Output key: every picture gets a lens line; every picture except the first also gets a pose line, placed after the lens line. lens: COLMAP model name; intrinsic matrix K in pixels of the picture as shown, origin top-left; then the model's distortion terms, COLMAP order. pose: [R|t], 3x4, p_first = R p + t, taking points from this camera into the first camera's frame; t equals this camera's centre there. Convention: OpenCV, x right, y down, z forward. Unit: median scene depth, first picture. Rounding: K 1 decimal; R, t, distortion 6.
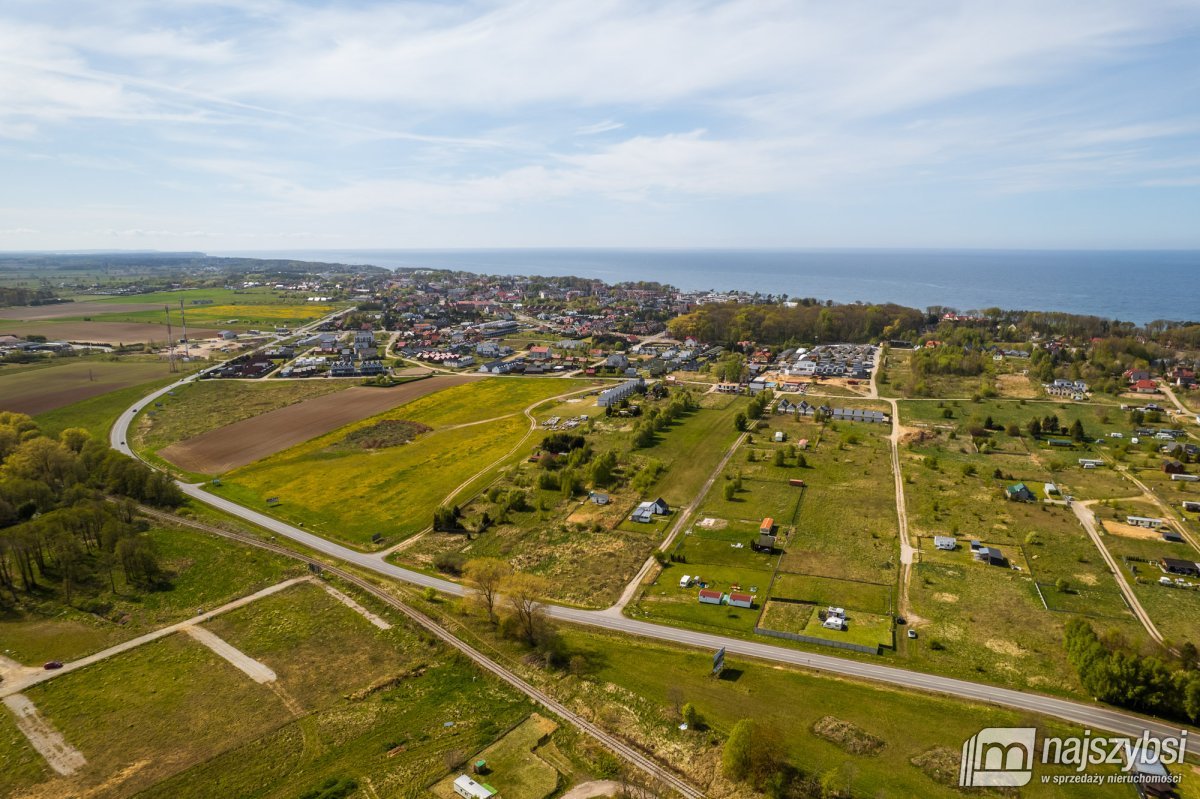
lens RADIAL K [[769.5, 0, 606.9], [0, 769.5, 401.2], [0, 0, 1]] dist [-0.077581, 0.068402]
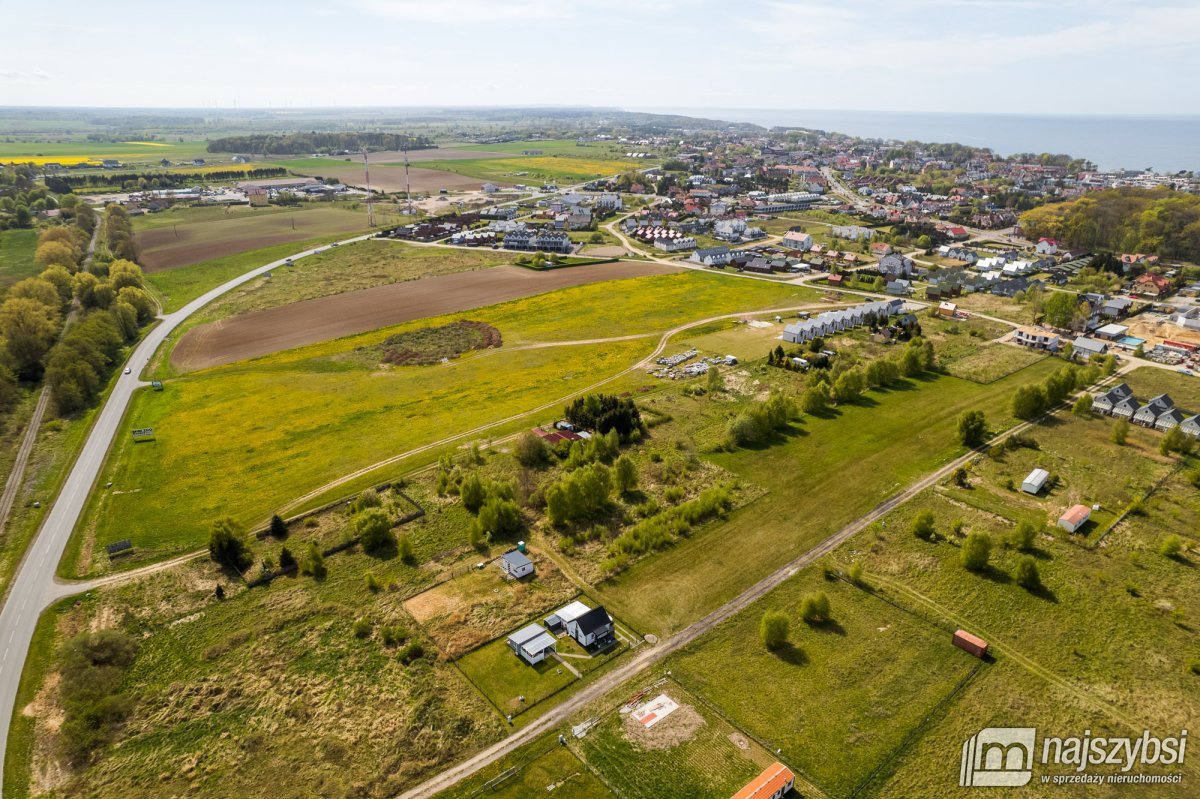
lens RADIAL K [[769.5, 0, 606.9], [0, 769.5, 401.2], [0, 0, 1]] dist [-0.077581, 0.068402]
pose [[0.870063, 0.187284, -0.455977, 0.136738], [-0.107819, 0.974919, 0.194699, -0.044494], [0.481005, -0.120237, 0.868434, 0.328153]]
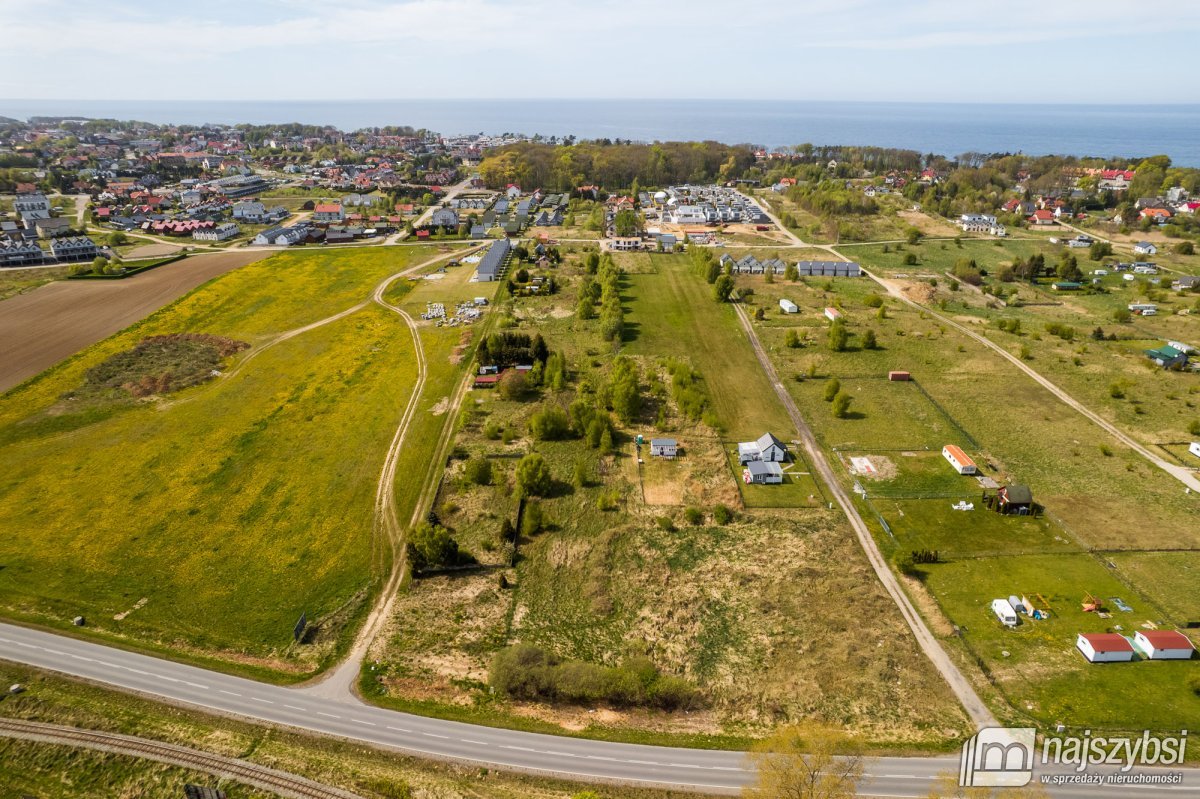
lens RADIAL K [[769.5, 0, 606.9], [0, 769.5, 401.2], [0, 0, 1]] dist [-0.077581, 0.068402]
pose [[0.932829, -0.129269, 0.336333, -0.128694], [0.067110, 0.979427, 0.190312, -0.009976], [-0.354015, -0.154957, 0.922313, 0.267306]]
